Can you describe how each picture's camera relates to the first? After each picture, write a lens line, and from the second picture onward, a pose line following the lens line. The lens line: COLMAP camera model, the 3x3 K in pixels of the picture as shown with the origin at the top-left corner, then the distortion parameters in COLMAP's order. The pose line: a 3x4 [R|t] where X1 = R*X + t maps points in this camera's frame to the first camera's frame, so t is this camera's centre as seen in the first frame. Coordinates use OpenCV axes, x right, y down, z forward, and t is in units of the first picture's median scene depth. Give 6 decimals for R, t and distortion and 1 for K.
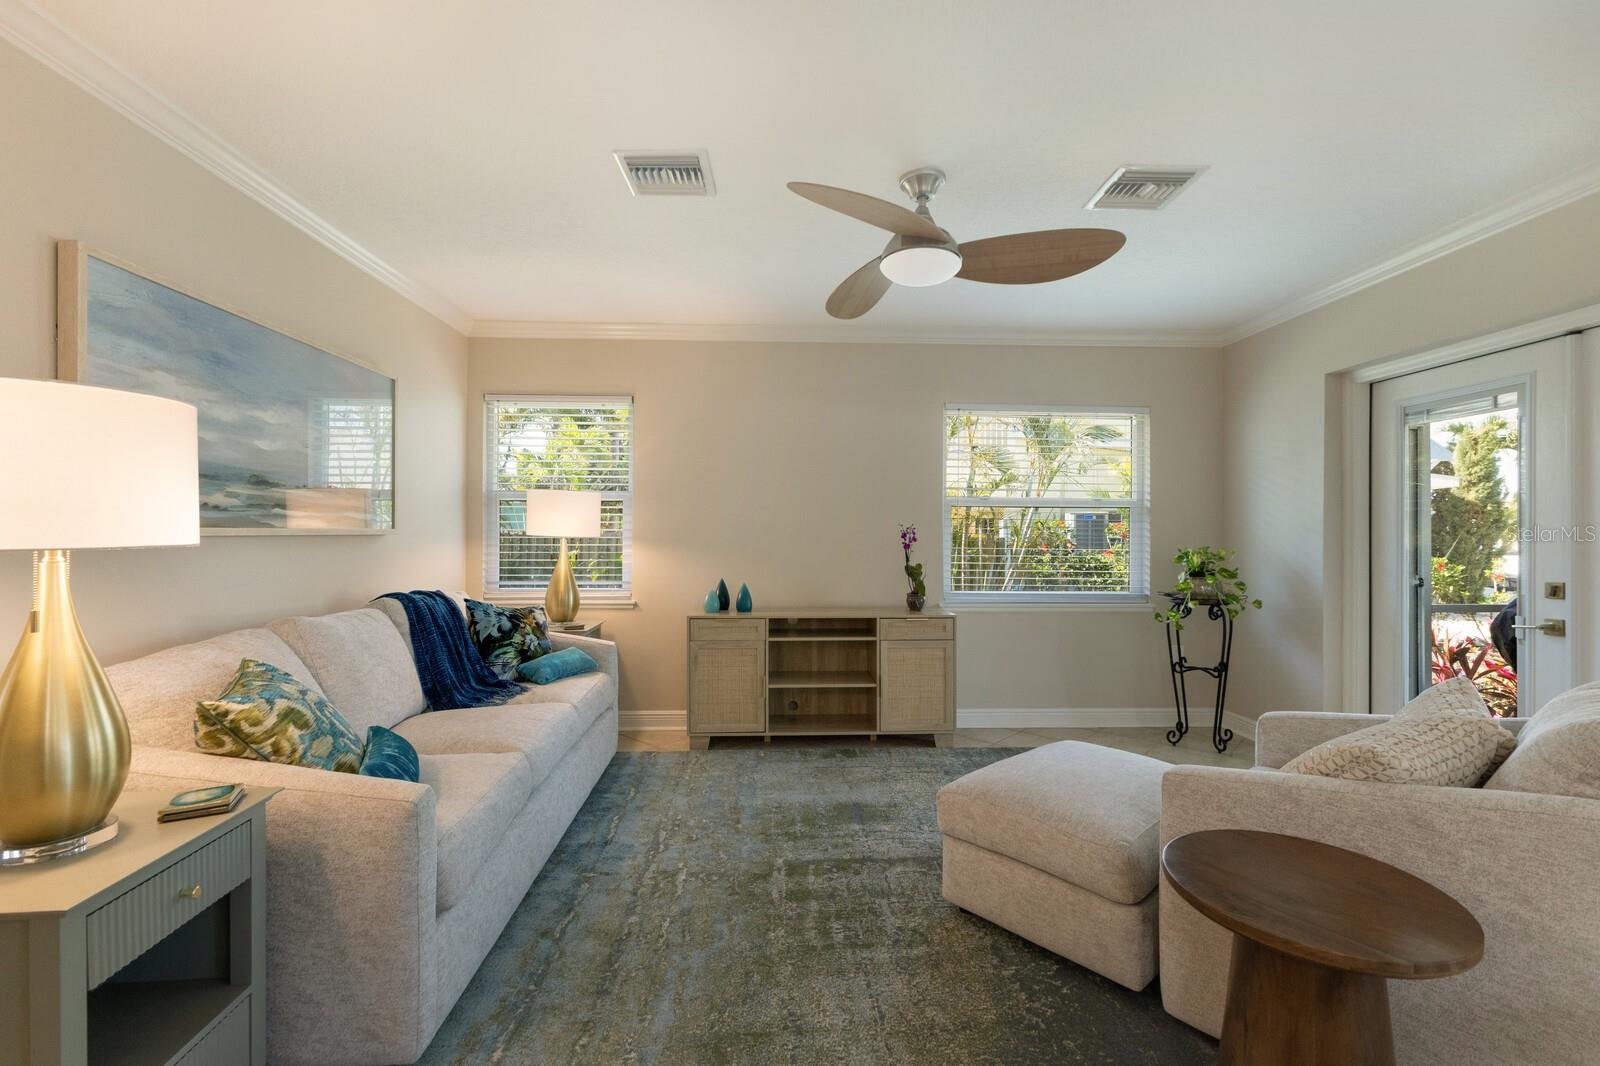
lens RADIAL K [[693.3, 0, 800.9], [0, 693.3, 537.7], [0, 0, 1]] dist [0.014239, -0.002534]
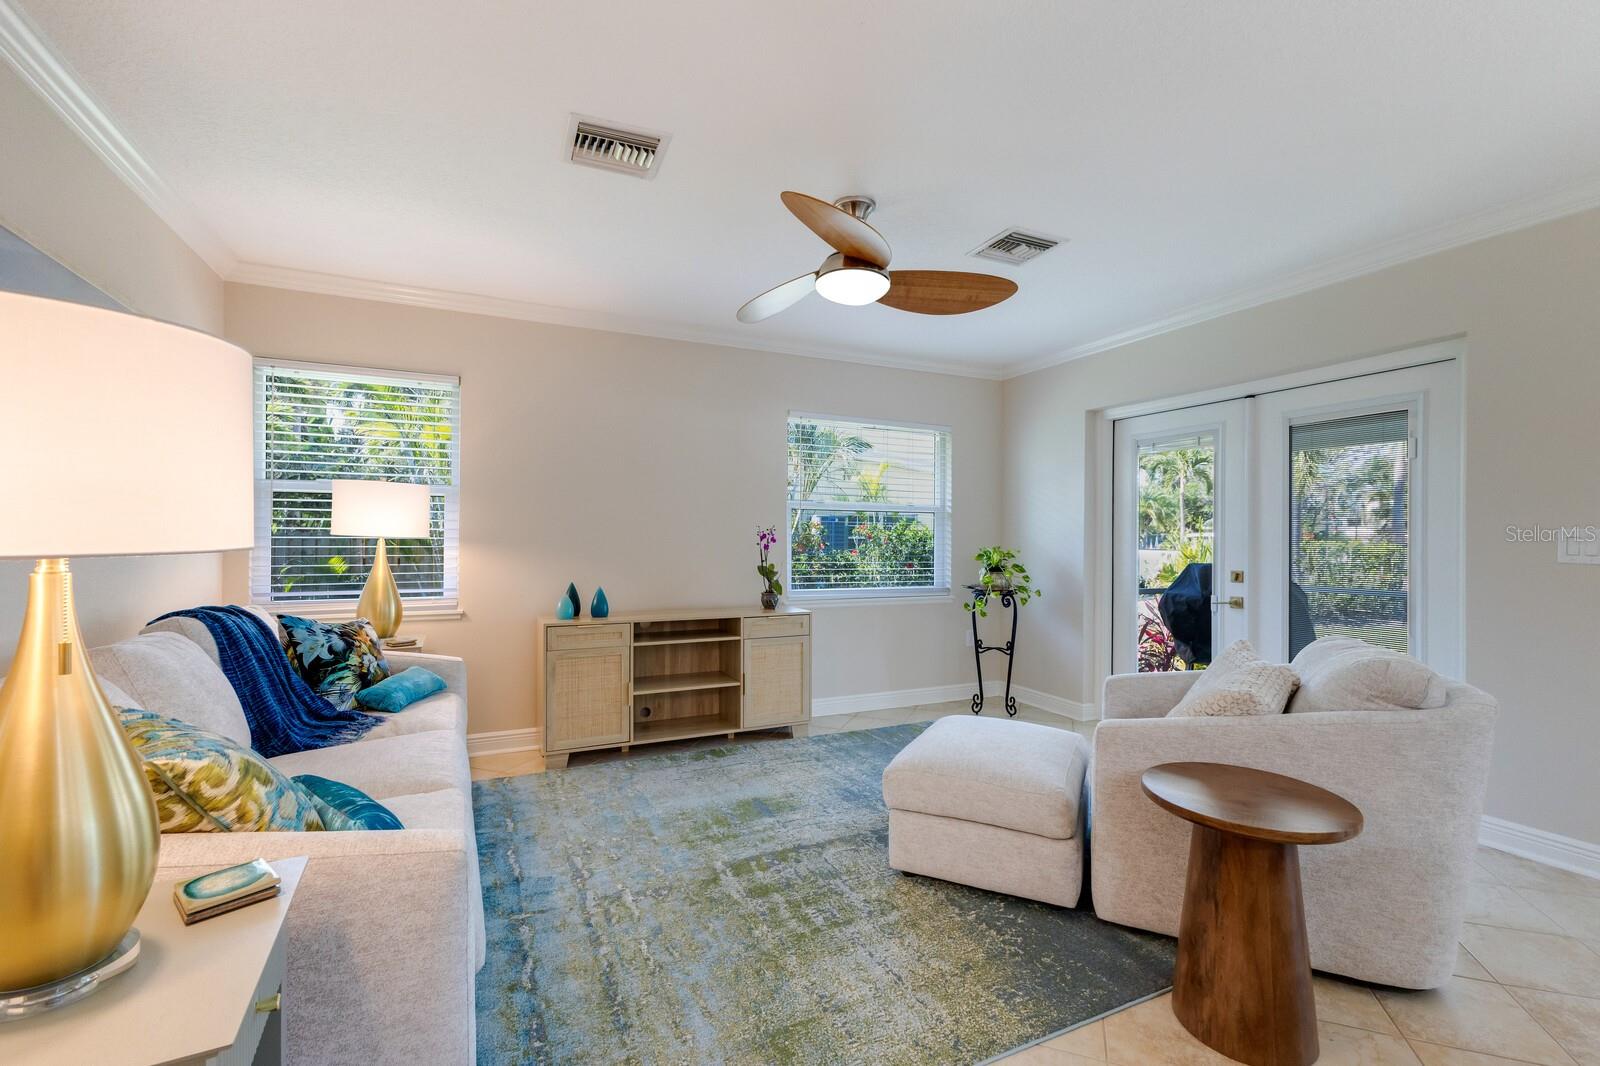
lens RADIAL K [[697.5, 0, 802.2], [0, 697.5, 540.9], [0, 0, 1]] dist [0.015295, 0.001149]
pose [[0.922781, 0.000451, 0.385325, -0.245263], [-0.002010, 0.999991, 0.003642, -0.000749], [-0.385320, -0.004135, 0.922774, 0.025707]]
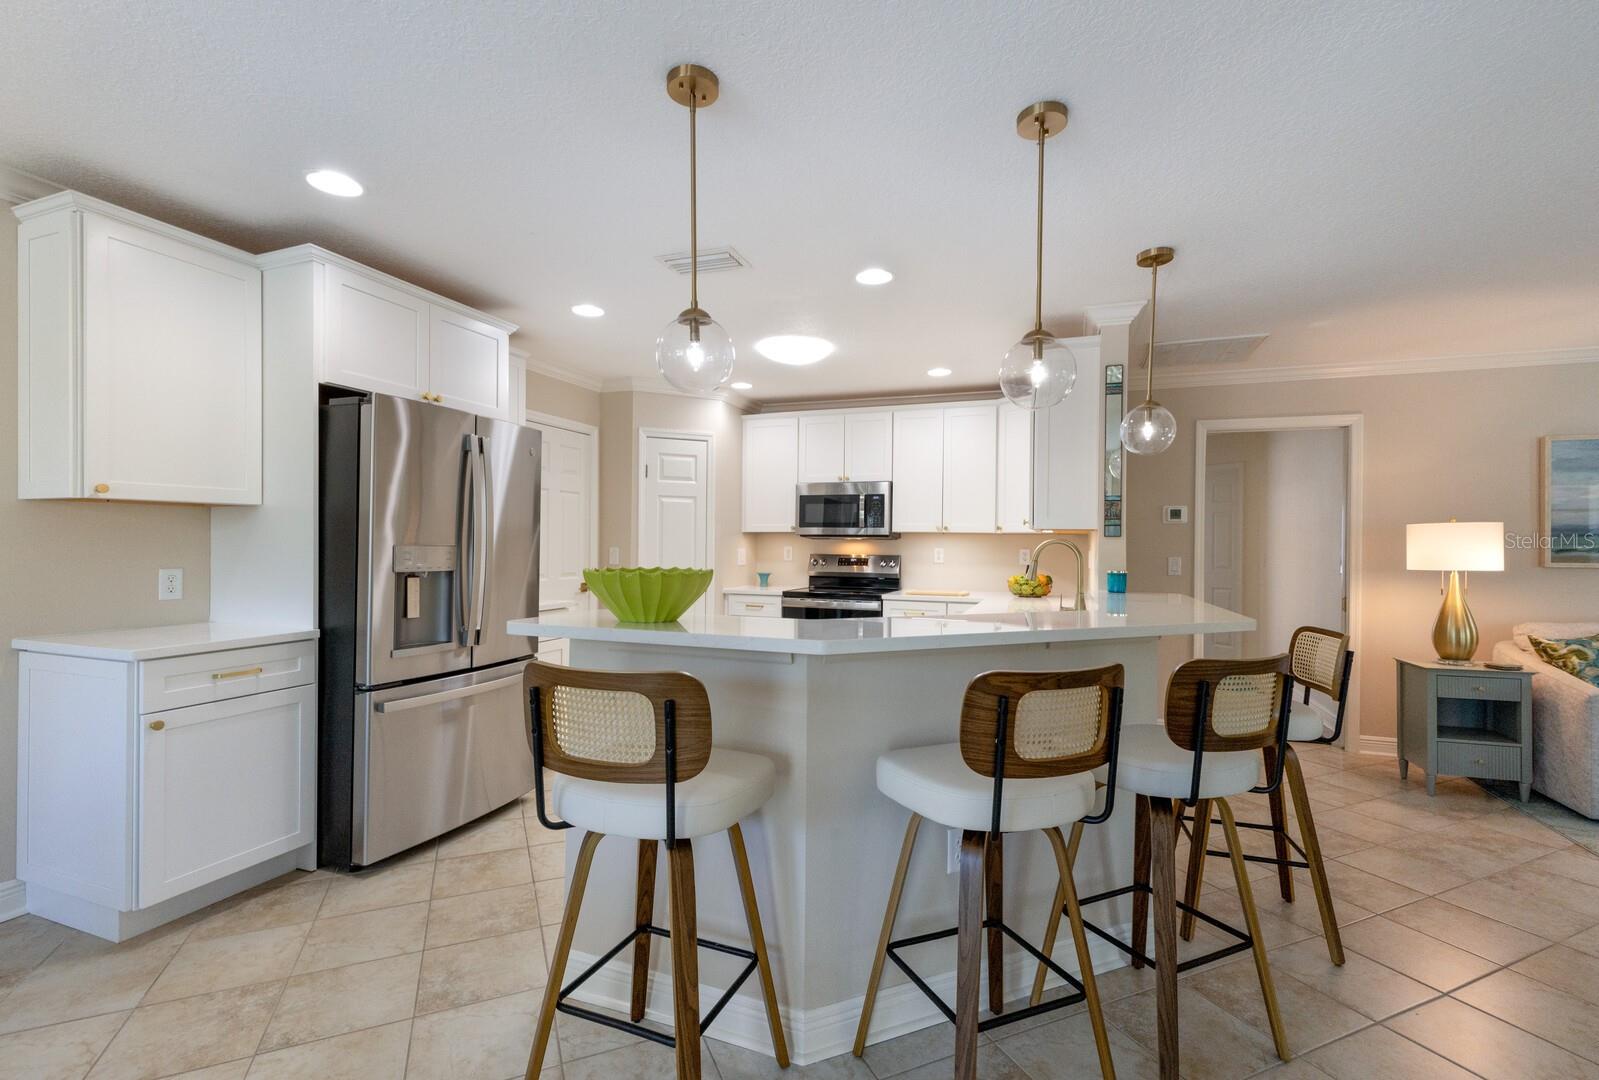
lens RADIAL K [[702.4, 0, 801.5], [0, 702.4, 537.5], [0, 0, 1]] dist [0.003588, -0.000009]
pose [[-0.389801, -0.013241, -0.920804, 1.151557], [-0.014326, 0.999863, -0.008314, -0.024705], [0.920788, 0.009951, -0.389937, -0.185192]]
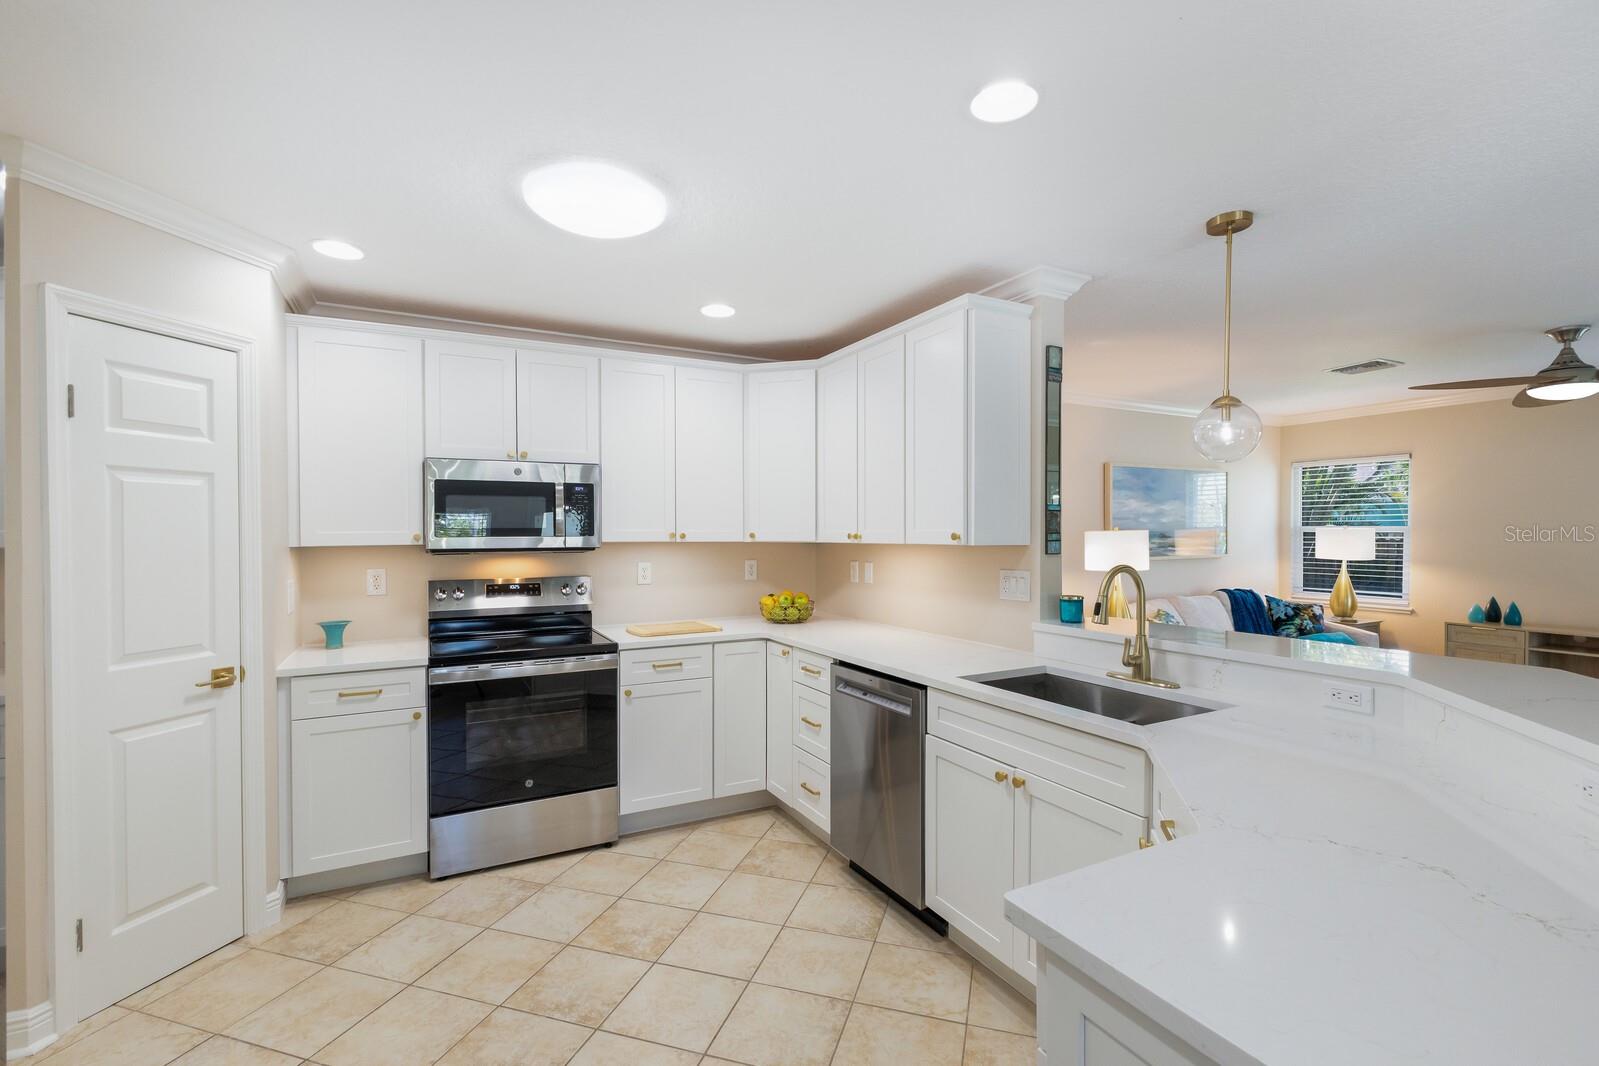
lens RADIAL K [[717.2, 0, 797.1], [0, 717.2, 544.7], [0, 0, 1]] dist [0.001157, 0.000422]
pose [[0.431230, 0.011572, -0.902168, 0.650184], [0.001476, 0.999907, 0.013532, -0.066888], [0.902241, -0.007167, 0.431173, -0.859231]]
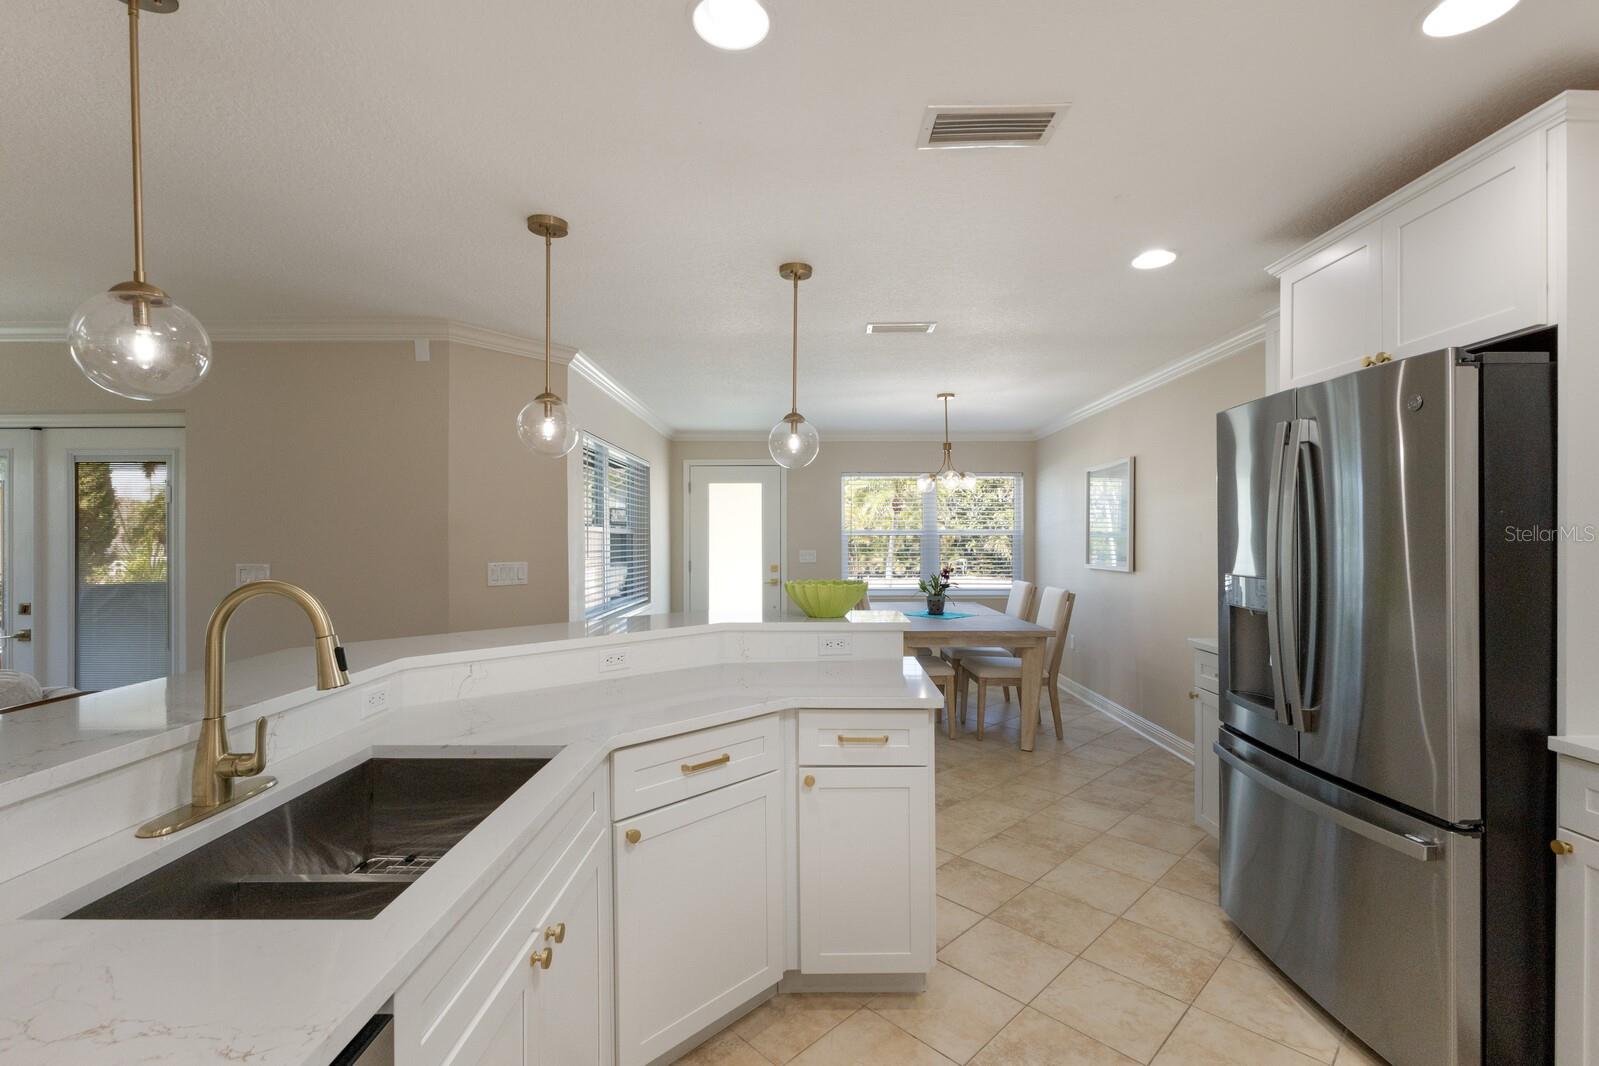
lens RADIAL K [[717.2, 0, 815.2], [0, 717.2, 530.7], [0, 0, 1]] dist [0.001157, 0.000422]
pose [[0.043623, 0.002503, 0.999045, -0.251049], [0.003478, 0.999990, -0.002657, -0.061679], [-0.999042, 0.003591, 0.043614, -0.550872]]
